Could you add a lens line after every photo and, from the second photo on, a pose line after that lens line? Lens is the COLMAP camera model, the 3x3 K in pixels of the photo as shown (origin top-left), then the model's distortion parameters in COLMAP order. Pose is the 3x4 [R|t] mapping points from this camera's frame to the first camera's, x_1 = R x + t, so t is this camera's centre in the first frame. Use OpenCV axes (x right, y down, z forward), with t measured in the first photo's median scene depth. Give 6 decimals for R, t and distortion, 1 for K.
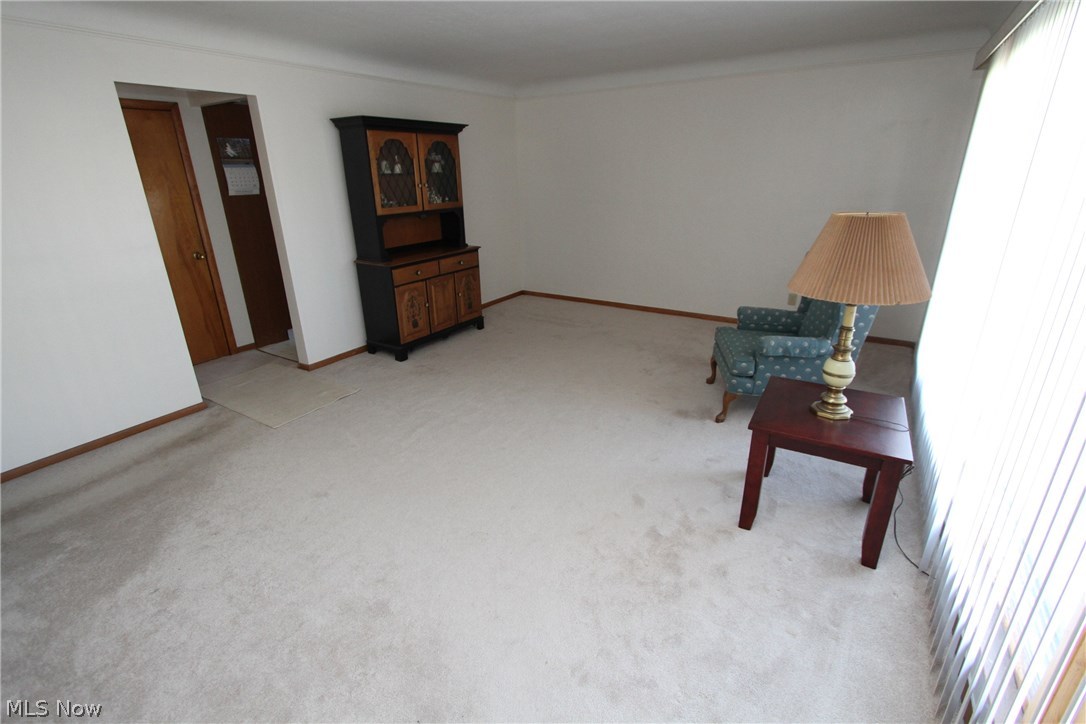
lens RADIAL K [[498.8, 0, 543.0], [0, 498.8, 359.1], [0, 0, 1]] dist [-0.017290, 0.002962]
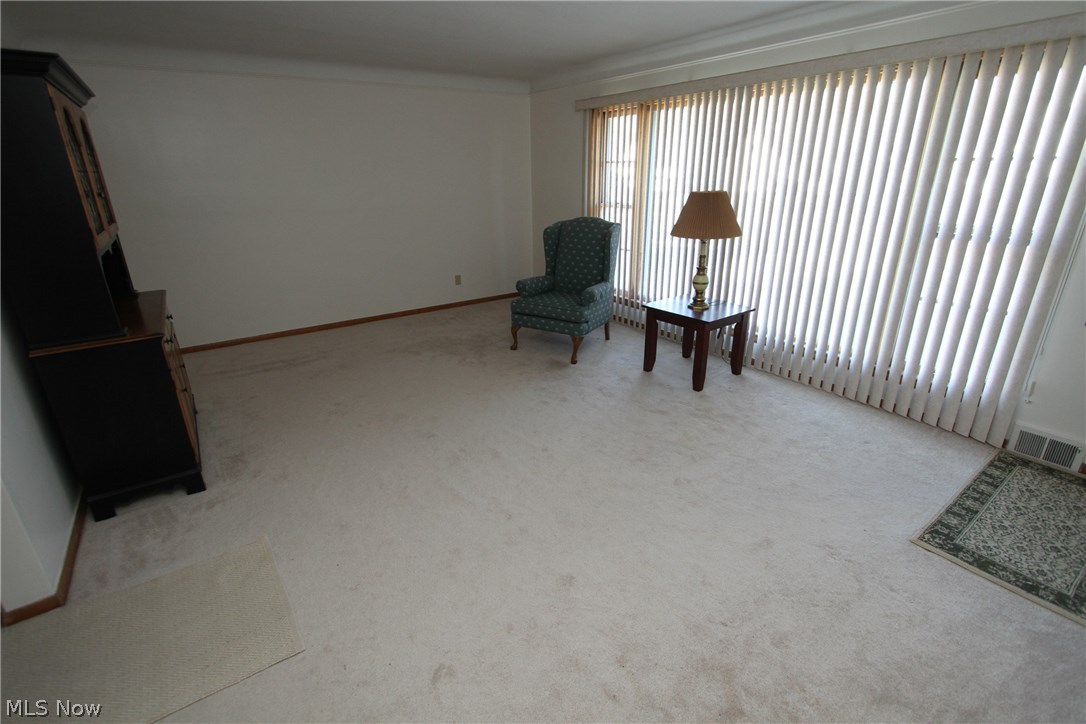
lens RADIAL K [[498.8, 0, 542.5], [0, 498.8, 358.9], [0, 0, 1]] dist [-0.017290, 0.002962]
pose [[0.376200, -0.312137, 0.872378, -0.621254], [0.331199, 0.924640, 0.188011, -0.120166], [-0.865321, 0.218201, 0.451229, 0.370465]]
